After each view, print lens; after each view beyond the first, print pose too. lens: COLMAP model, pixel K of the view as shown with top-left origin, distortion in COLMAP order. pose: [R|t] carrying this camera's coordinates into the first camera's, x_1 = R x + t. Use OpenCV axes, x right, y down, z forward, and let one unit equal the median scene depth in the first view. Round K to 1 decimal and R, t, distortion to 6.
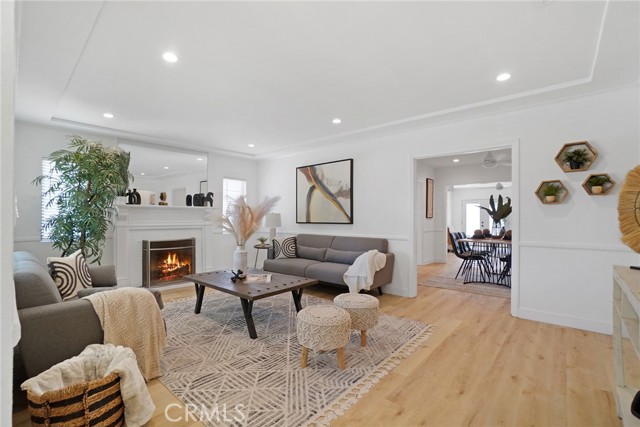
lens RADIAL K [[293.6, 0, 314.2], [0, 293.6, 213.0], [0, 0, 1]] dist [-0.070723, 0.029603]
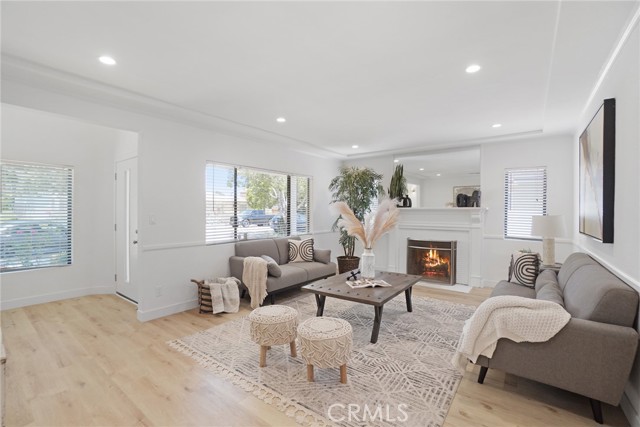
lens RADIAL K [[293.6, 0, 314.2], [0, 293.6, 213.0], [0, 0, 1]] dist [-0.070723, 0.029603]
pose [[0.057736, 0.005179, -0.998318, 0.564968], [0.012839, 0.999900, 0.005930, -0.018315], [0.998249, -0.013159, 0.057664, 0.544130]]
